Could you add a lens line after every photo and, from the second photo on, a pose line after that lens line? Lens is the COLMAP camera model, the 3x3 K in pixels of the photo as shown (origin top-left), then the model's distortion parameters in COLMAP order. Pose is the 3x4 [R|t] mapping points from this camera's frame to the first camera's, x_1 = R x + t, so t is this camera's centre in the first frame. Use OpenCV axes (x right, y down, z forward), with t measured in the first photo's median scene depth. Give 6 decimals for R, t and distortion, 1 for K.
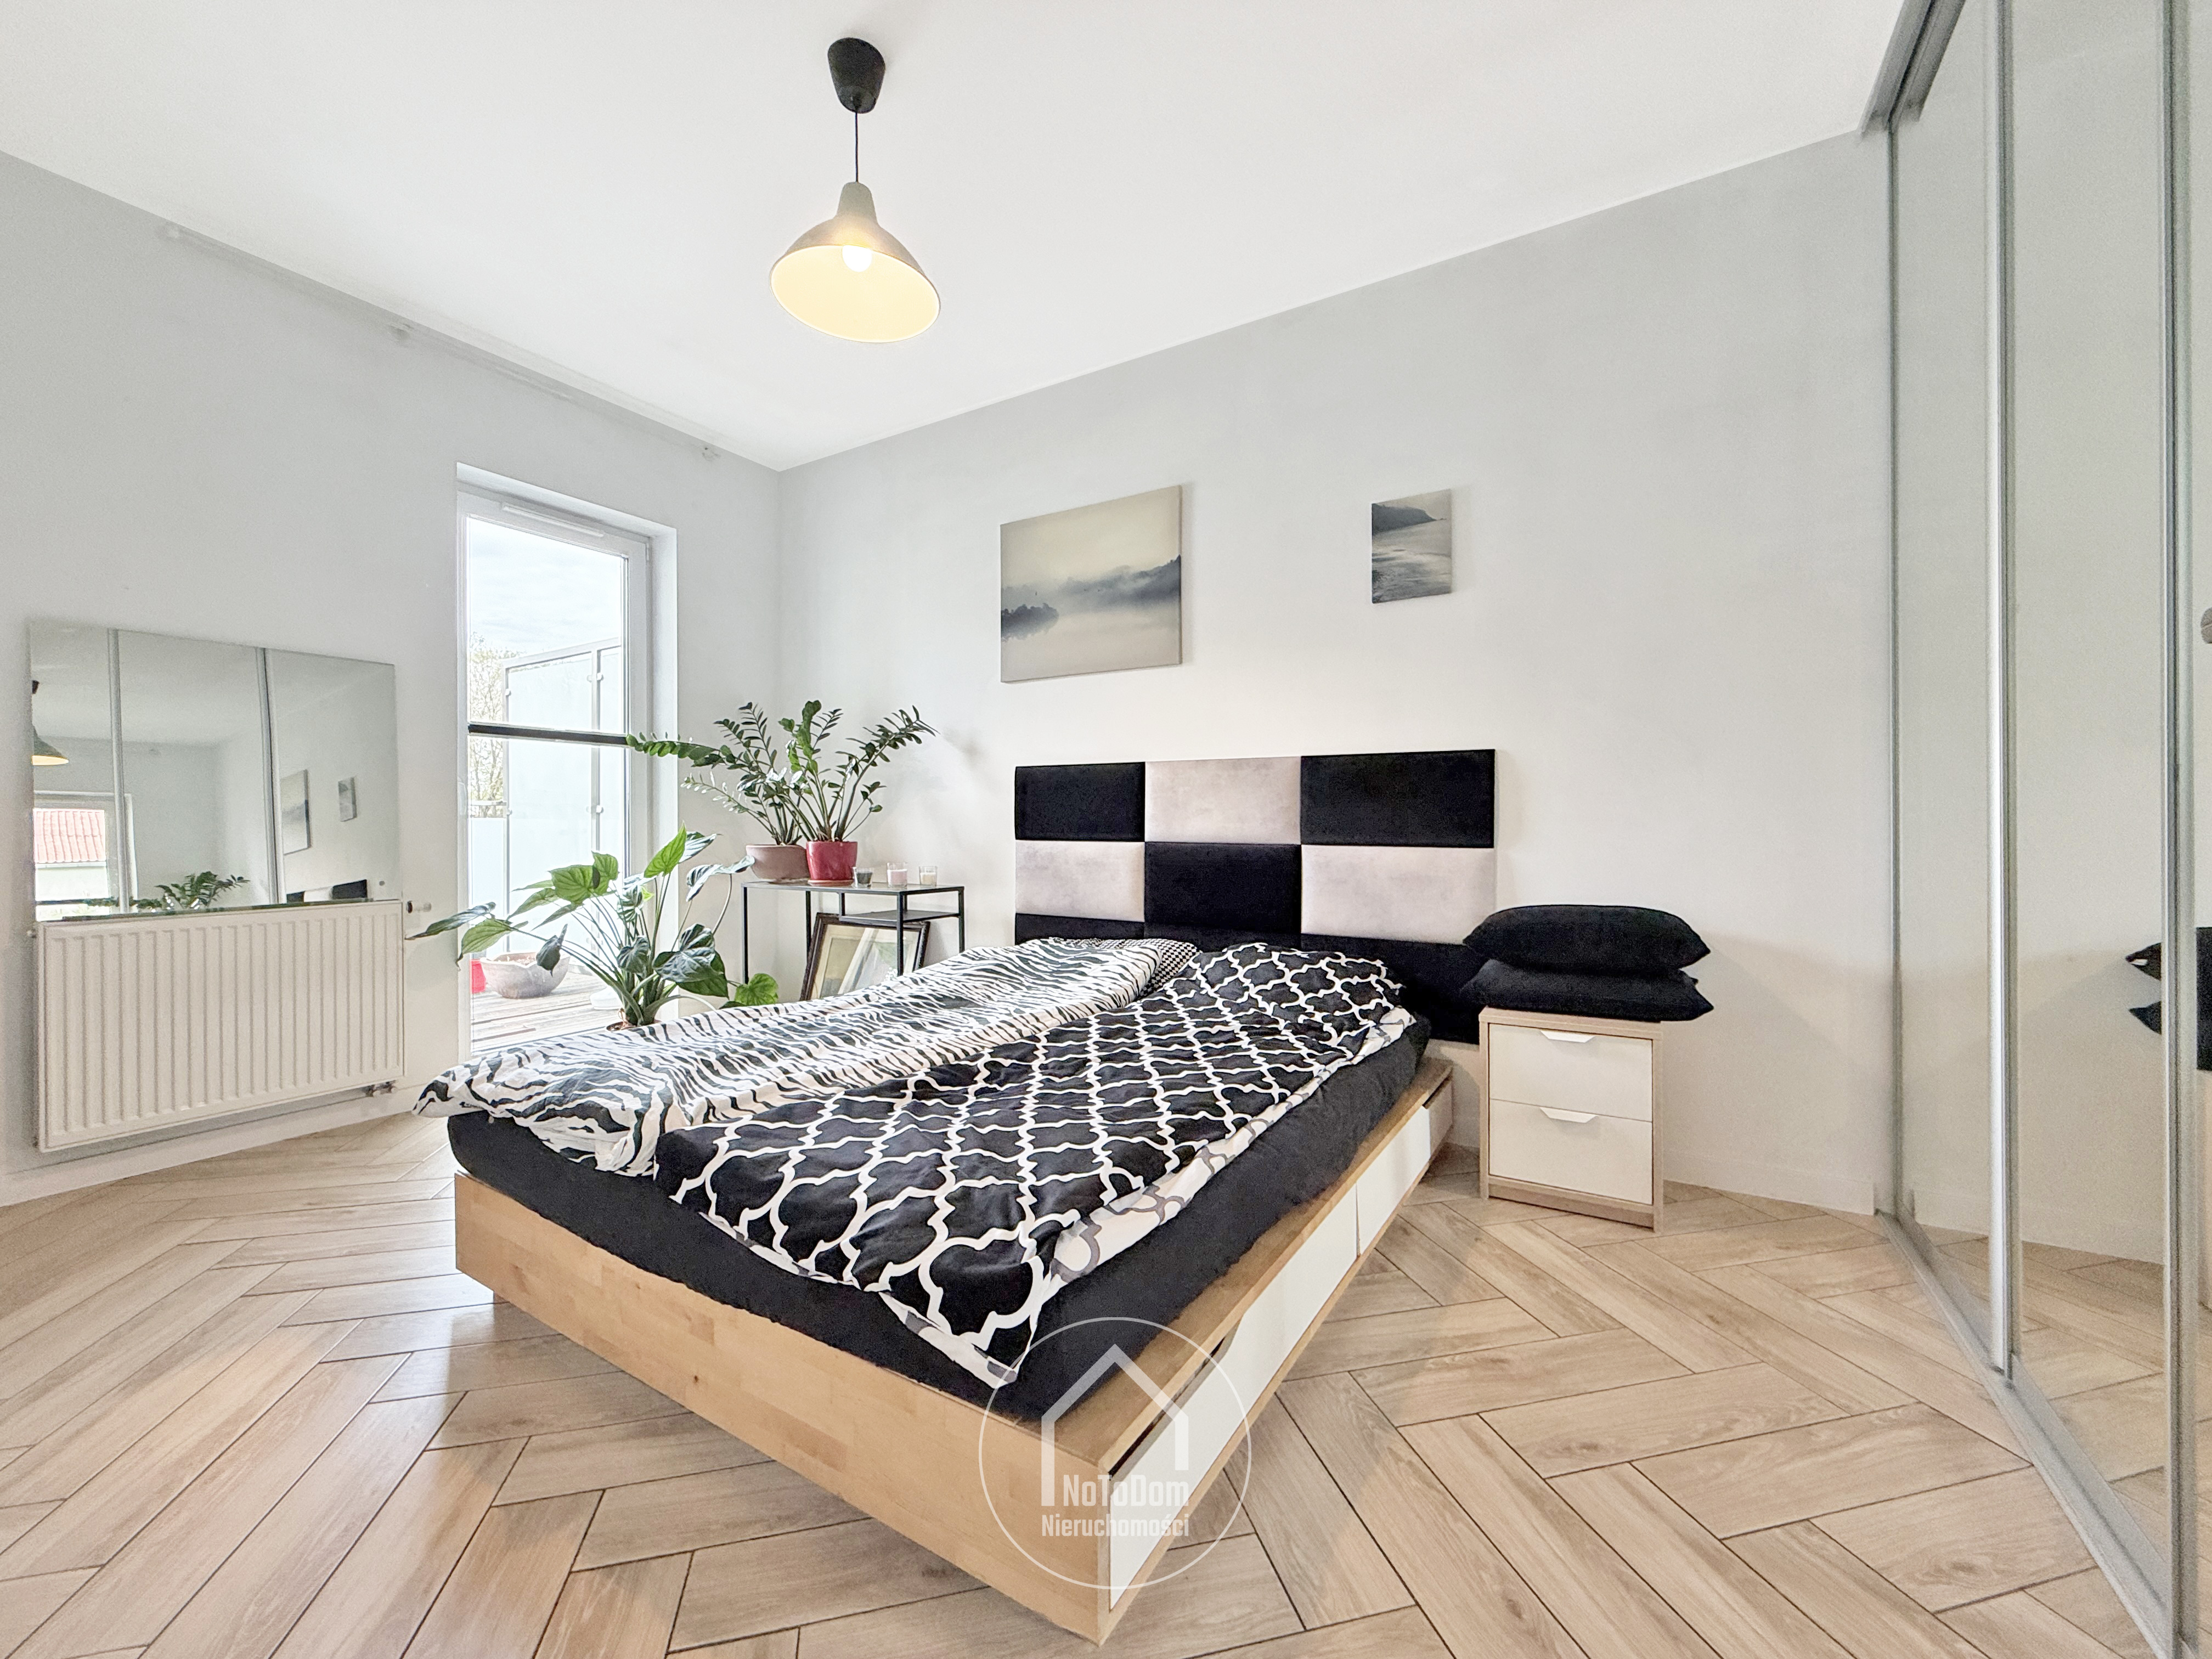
lens RADIAL K [[880.9, 0, 1099.8], [0, 880.9, 826.3], [0, 0, 1]] dist [0.000648, -0.000007]
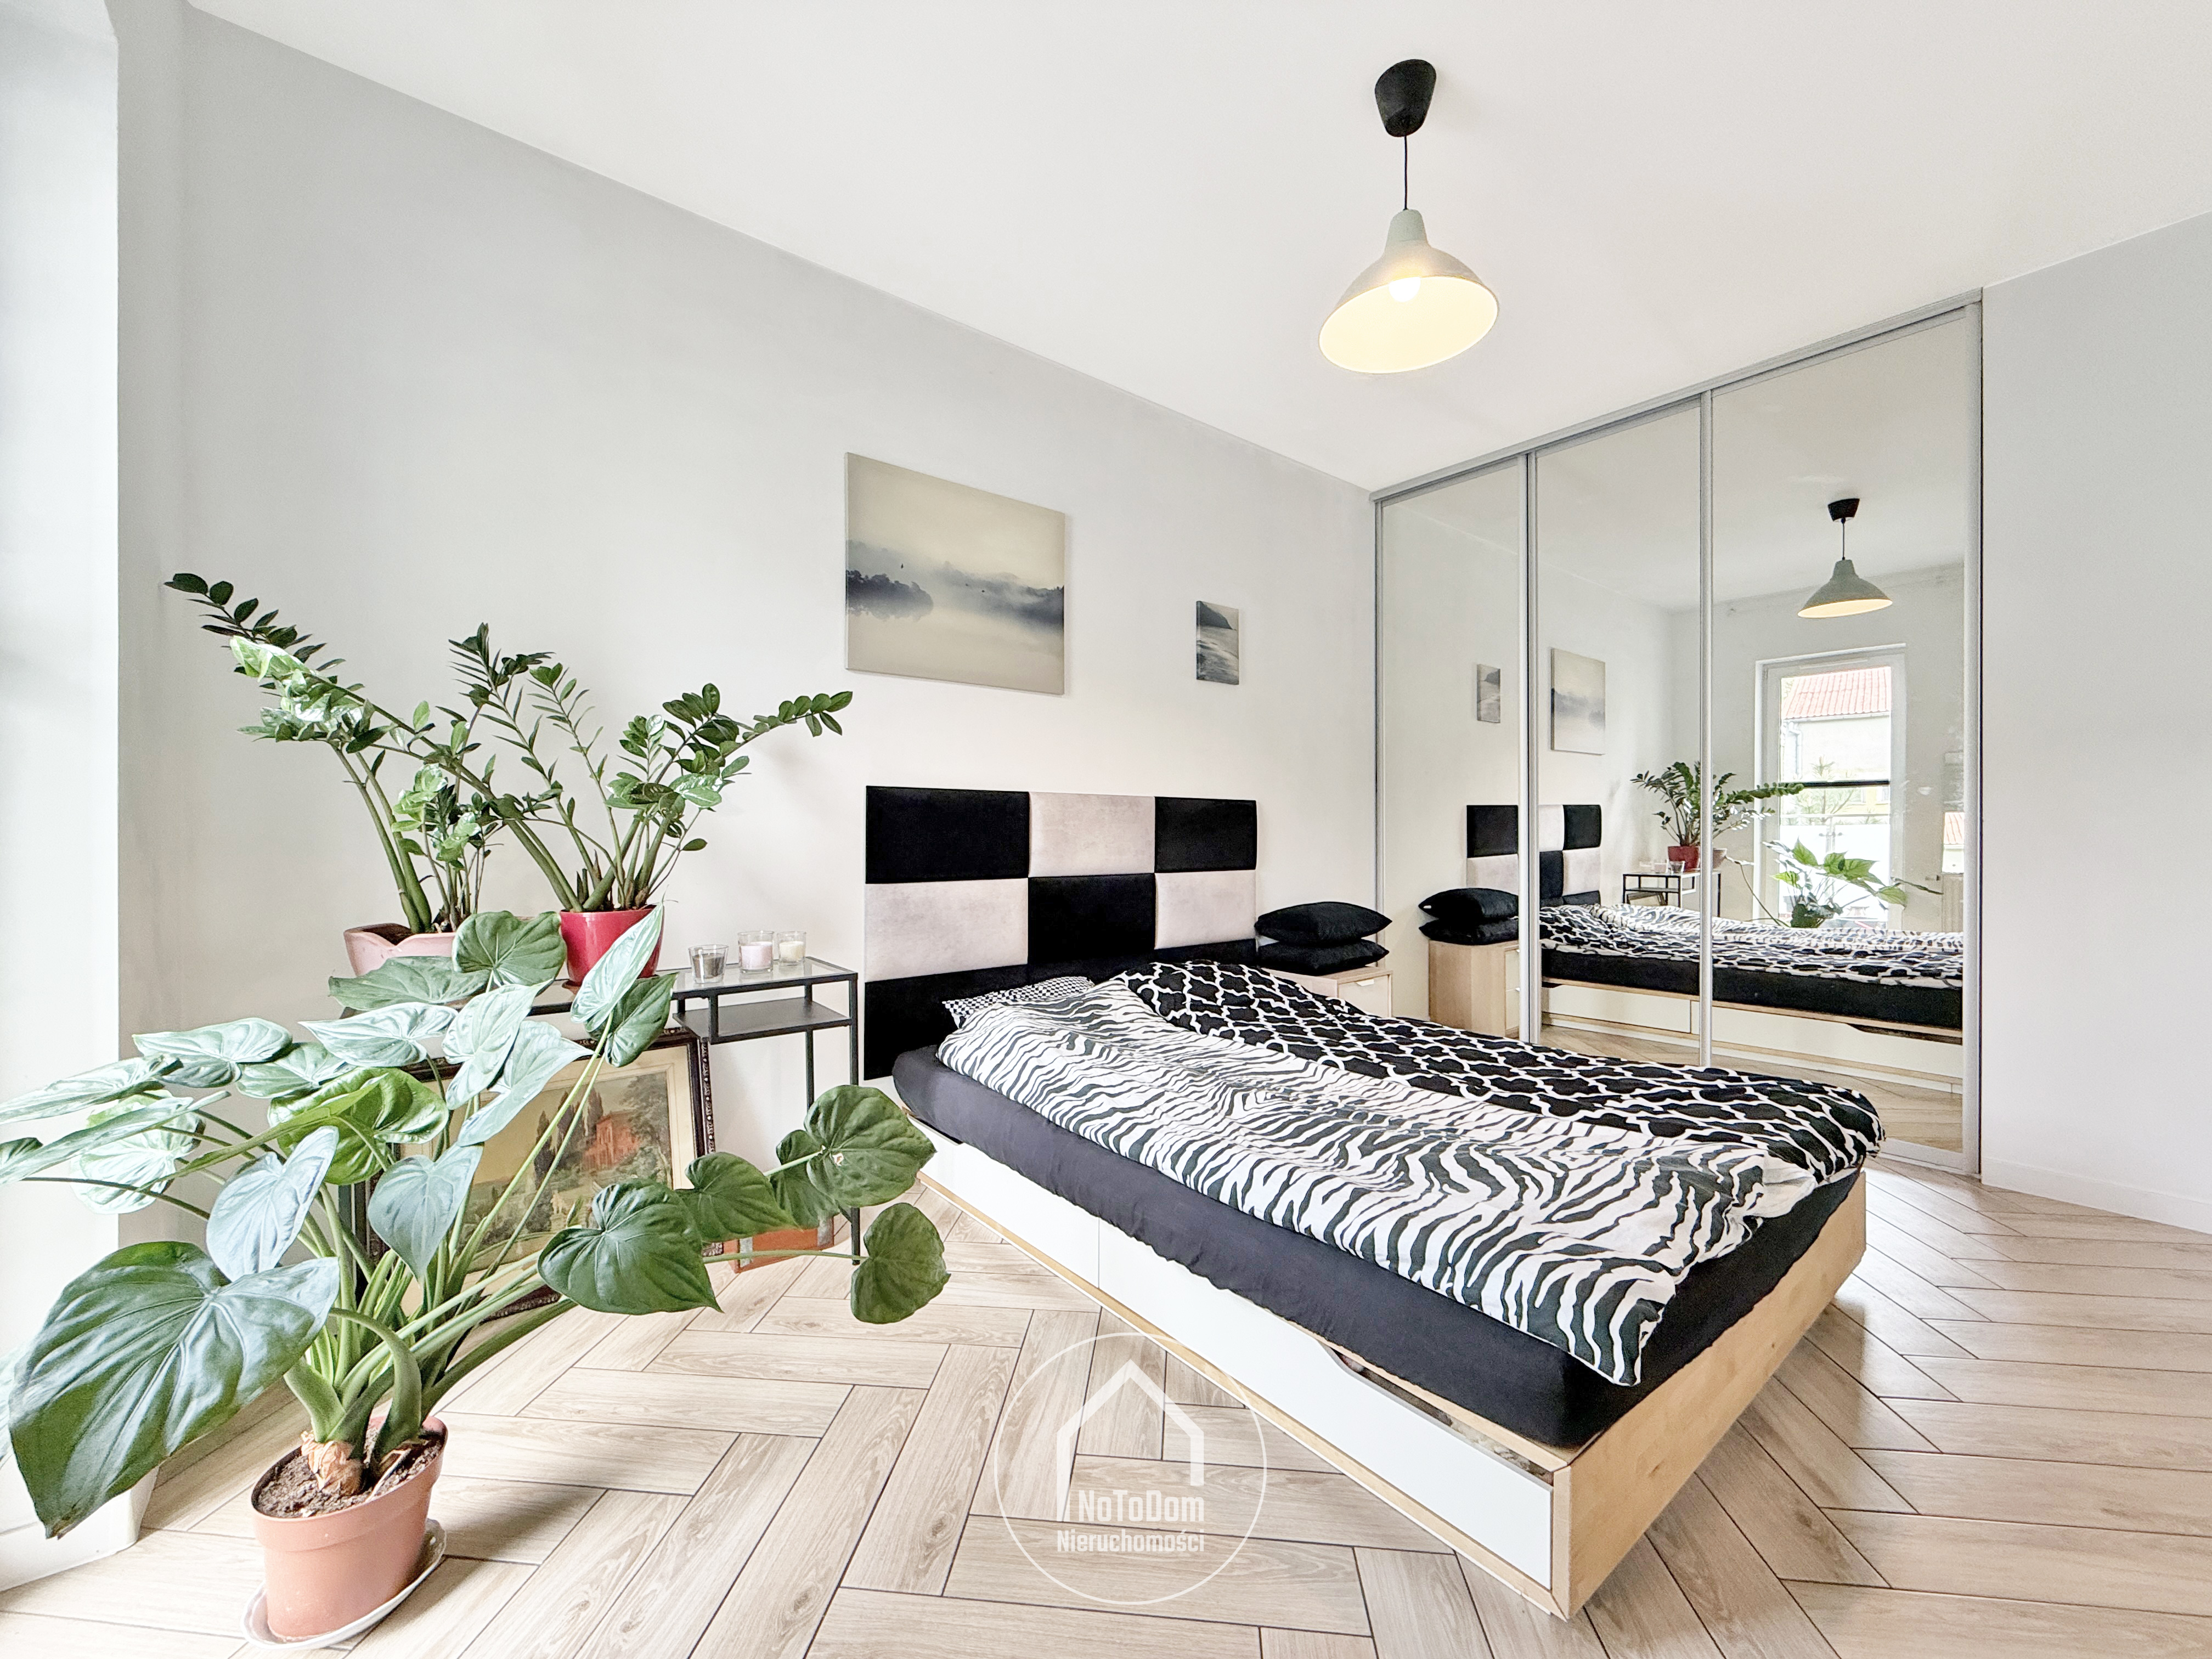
lens RADIAL K [[880.9, 0, 1099.8], [0, 880.9, 826.3], [0, 0, 1]] dist [0.000648, -0.000007]
pose [[0.332388, 0.003034, 0.943138, -0.818316], [0.002926, 0.999987, -0.004248, -0.033210], [-0.943138, 0.004171, 0.332375, 0.631261]]
